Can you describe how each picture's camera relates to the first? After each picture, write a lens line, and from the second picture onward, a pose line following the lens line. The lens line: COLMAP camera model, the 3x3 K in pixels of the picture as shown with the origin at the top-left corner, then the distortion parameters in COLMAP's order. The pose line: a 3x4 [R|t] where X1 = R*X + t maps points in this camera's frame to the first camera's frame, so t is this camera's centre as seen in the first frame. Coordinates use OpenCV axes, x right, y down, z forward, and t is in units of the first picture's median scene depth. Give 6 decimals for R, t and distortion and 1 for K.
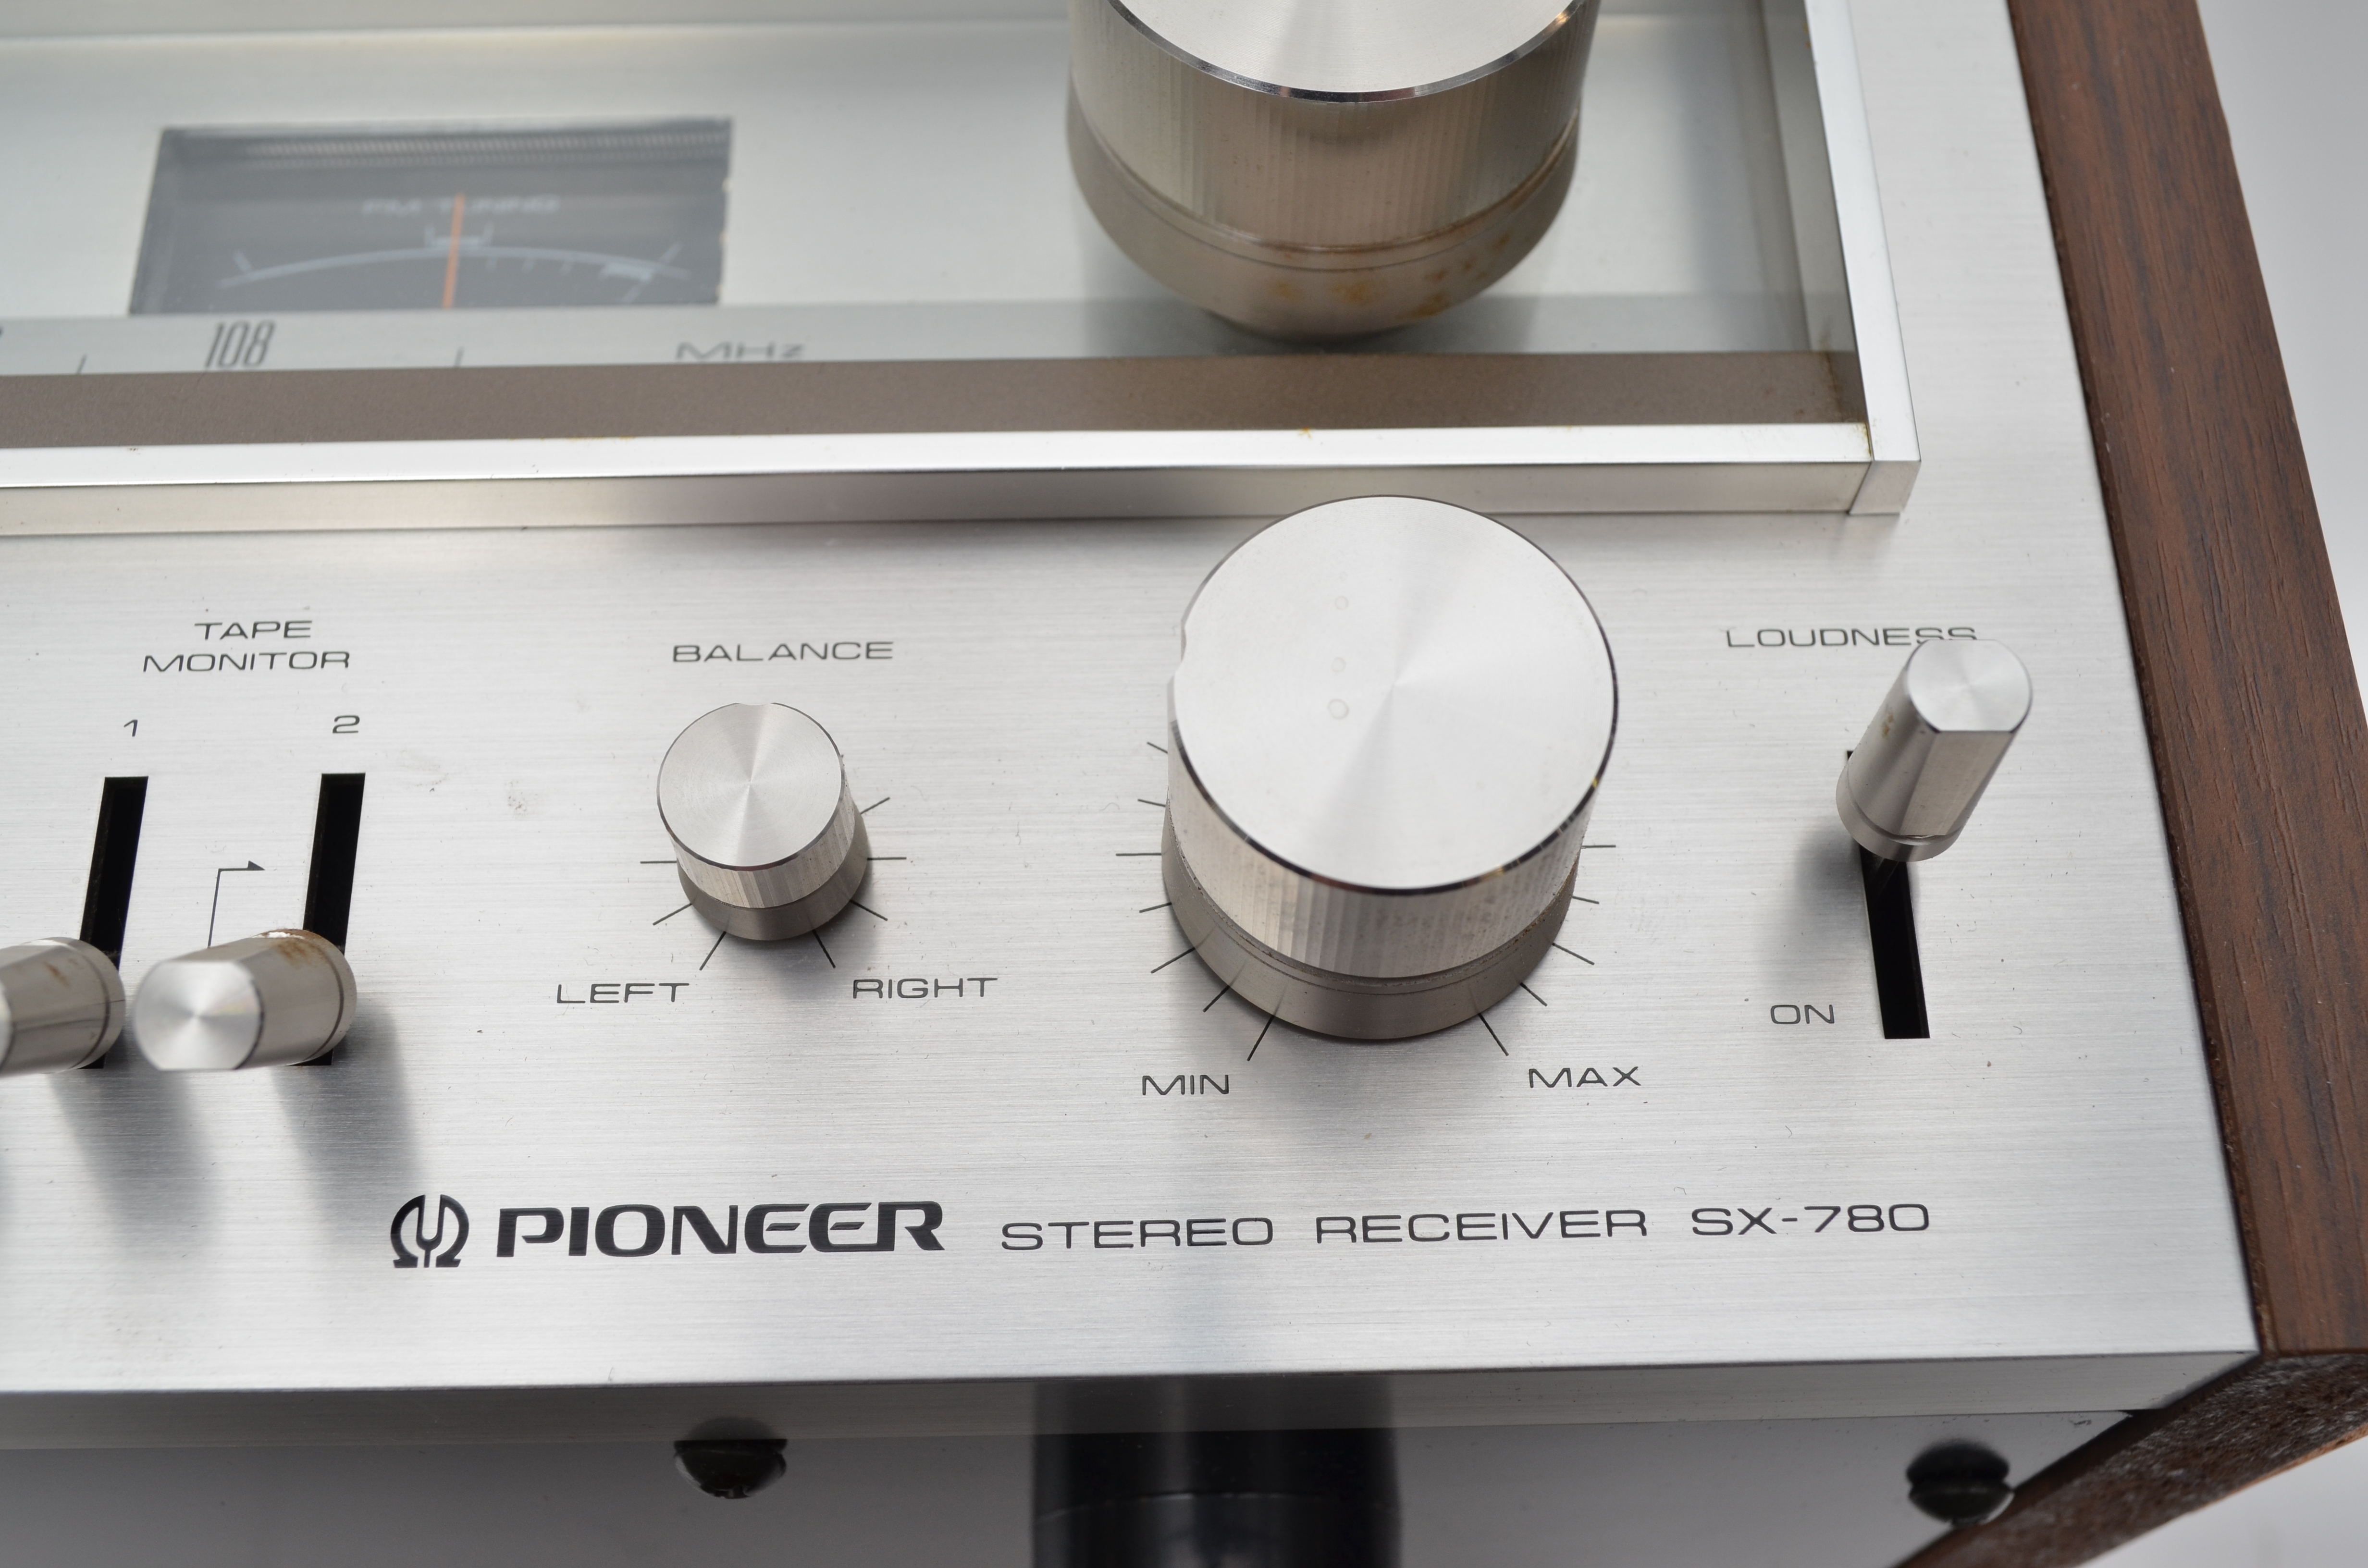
lens RADIAL K [[2688.1, 0, 1203.4], [0, 2688.1, 796.2], [0, 0, 1]] dist [-0.055487, 0.000000]
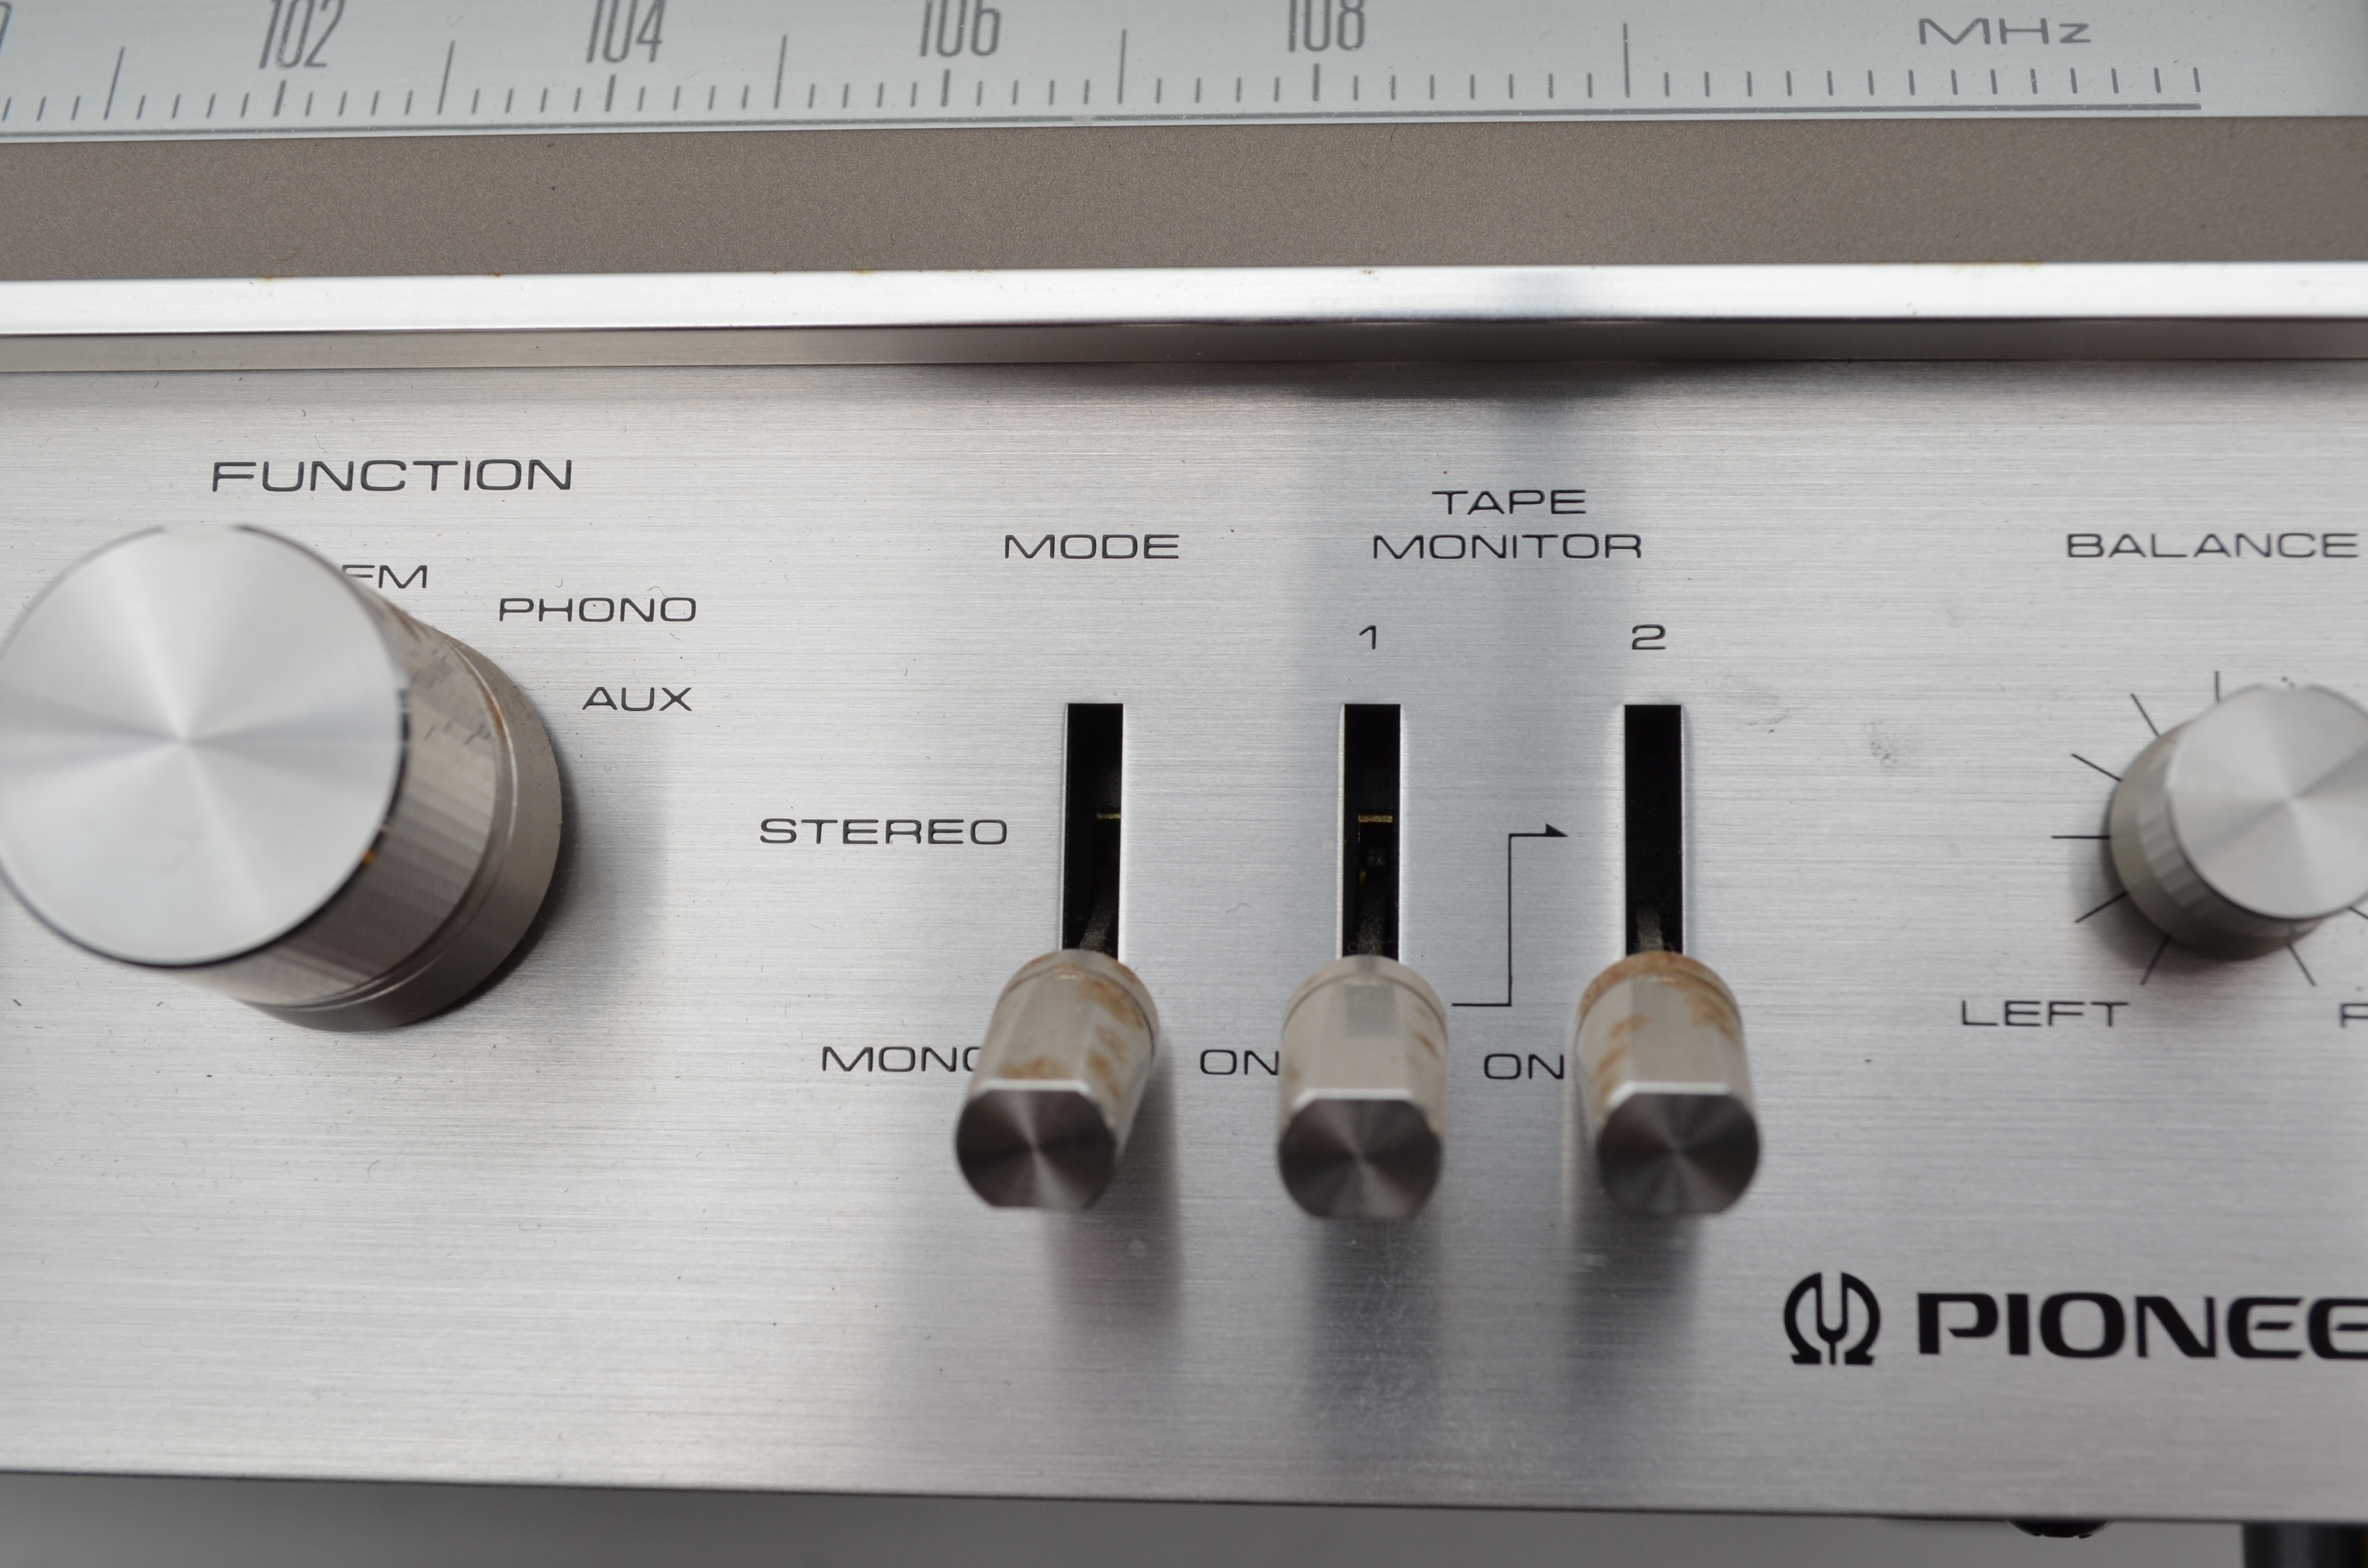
lens RADIAL K [[3159.2, 0, 1182.2], [0, 3159.2, 794.2], [0, 0, 1]] dist [-0.036999, 0.000000]
pose [[0.995236, 0.025025, -0.094224, -0.385280], [0.000494, 0.965186, 0.261563, -0.233810], [0.097489, -0.260364, 0.960576, 0.095802]]
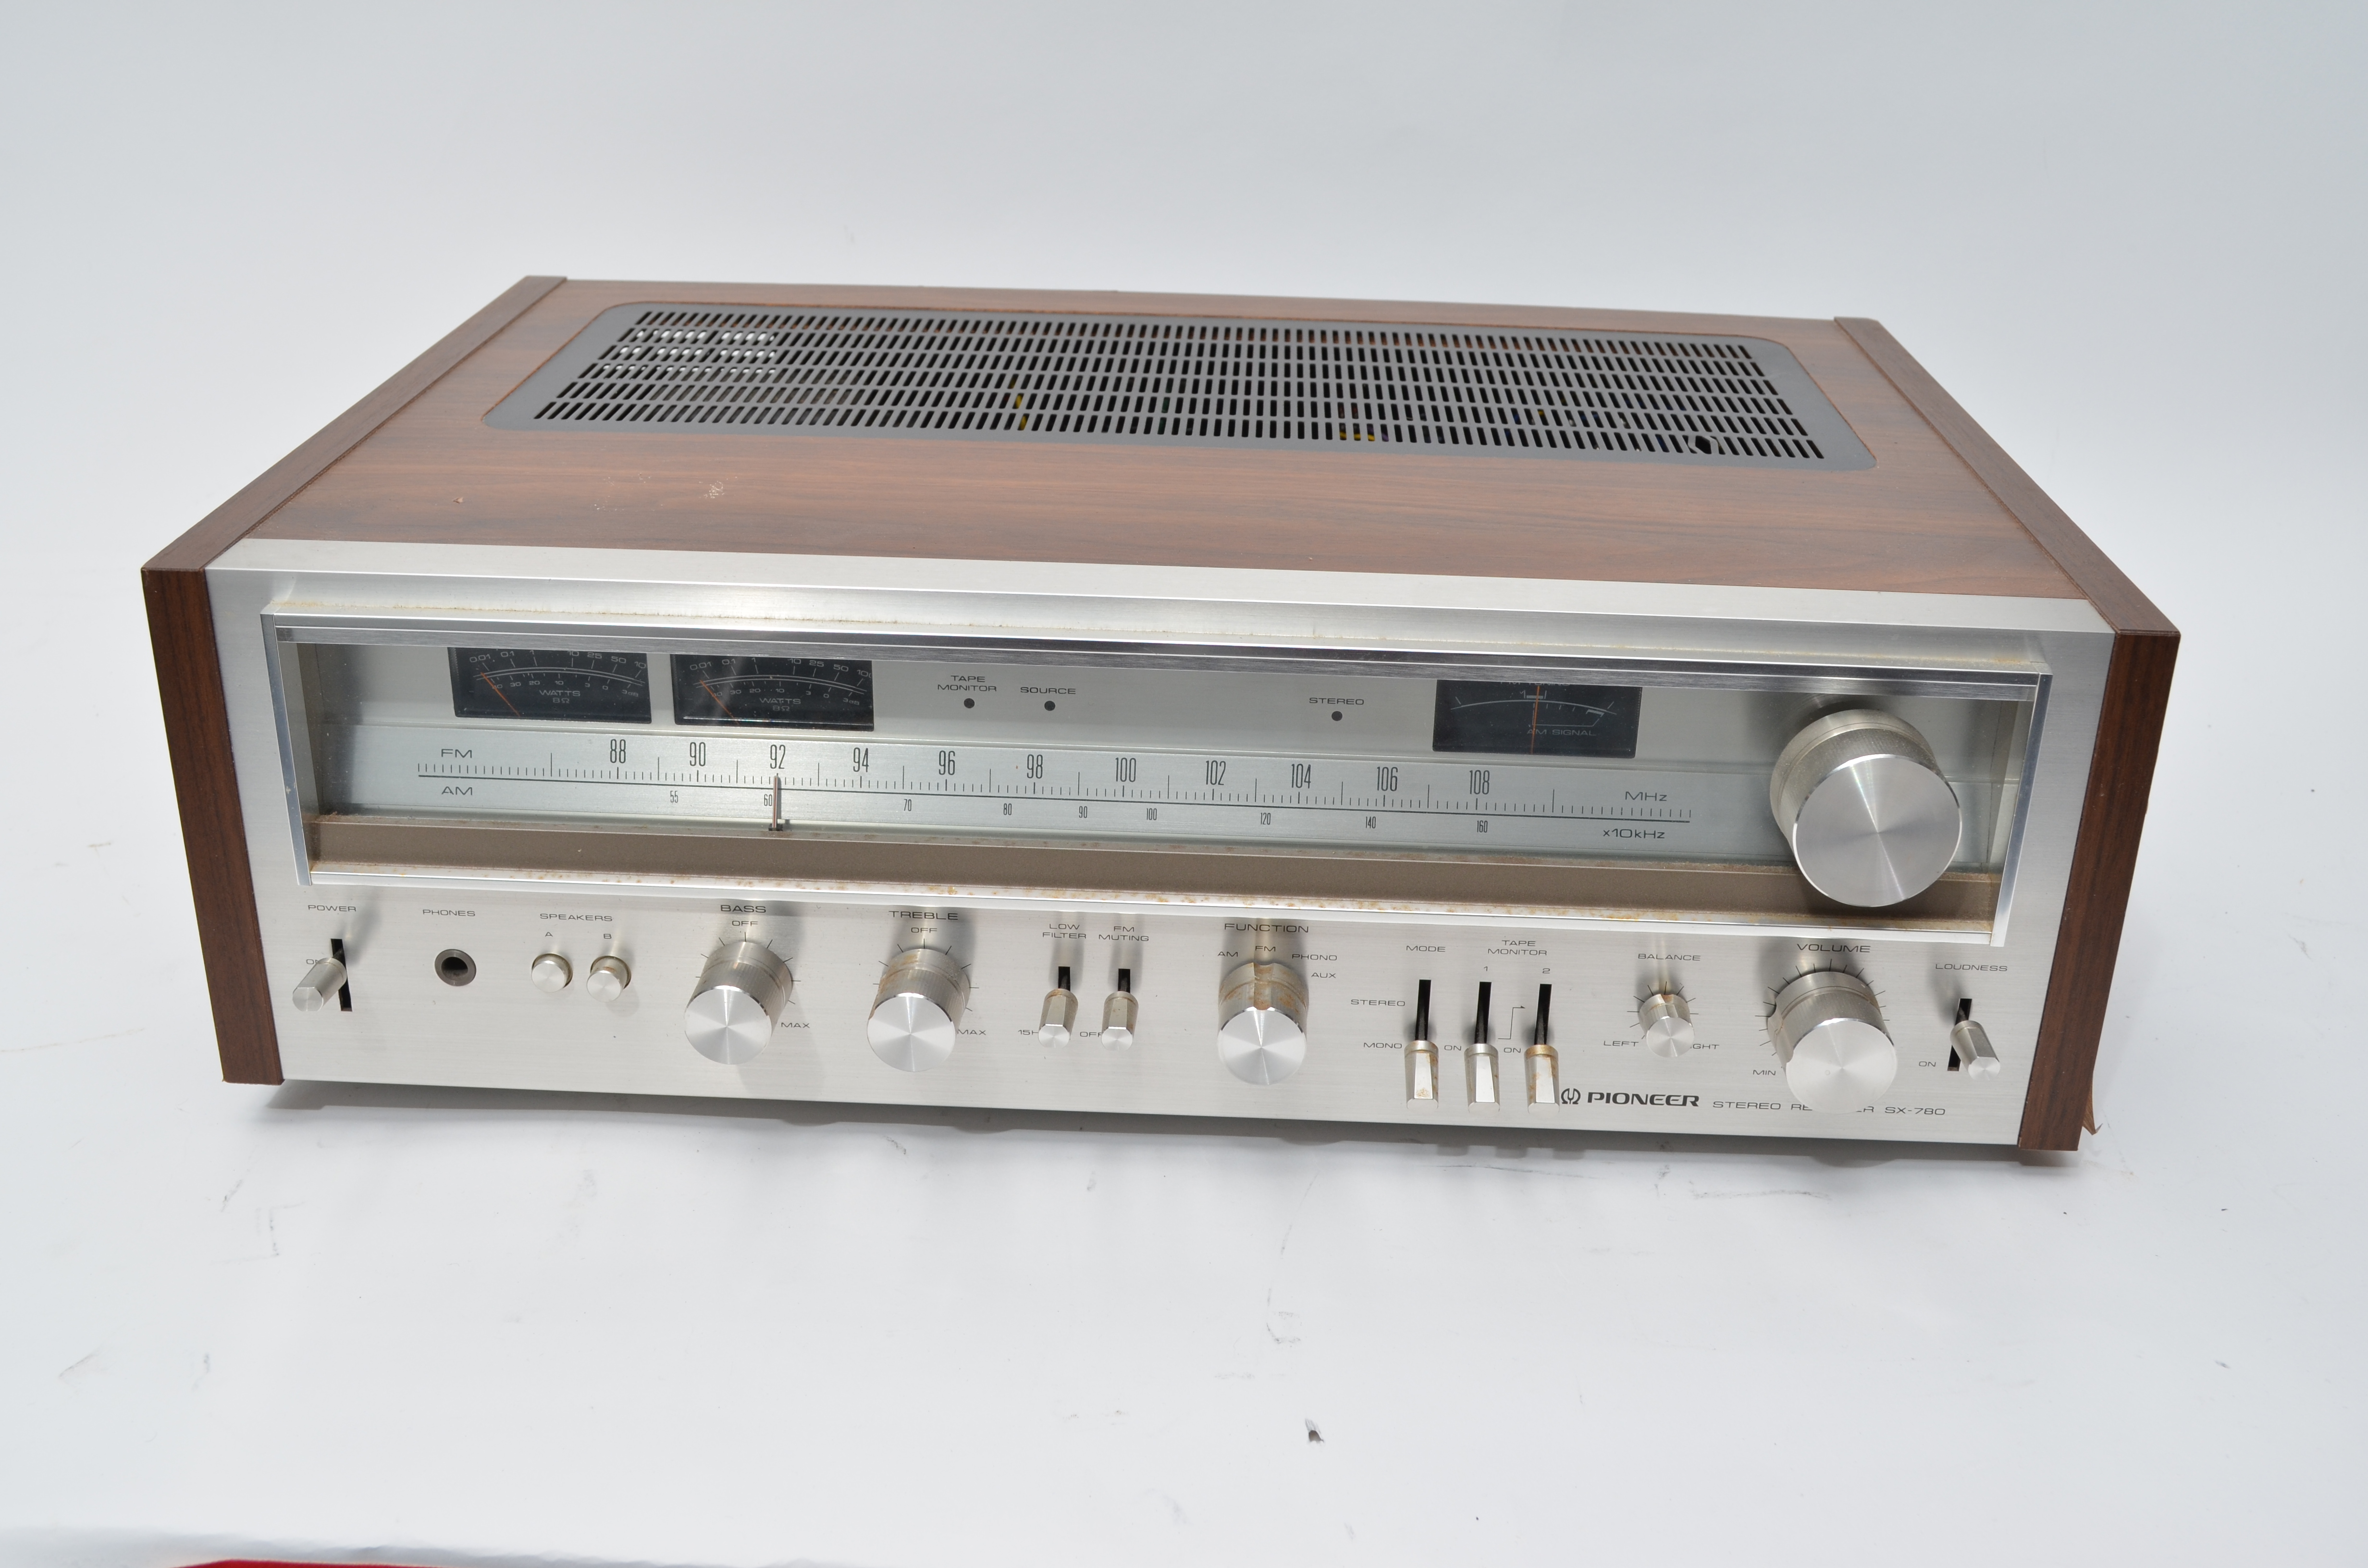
lens RADIAL K [[2417.8, 0, 1185.2], [0, 2417.8, 779.5], [0, 0, 1]] dist [-0.072499, 0.000000]
pose [[0.997718, 0.059804, -0.031327, -0.752183], [-0.015375, 0.653109, 0.757107, -2.766785], [0.065738, -0.754898, 0.652539, -0.998760]]
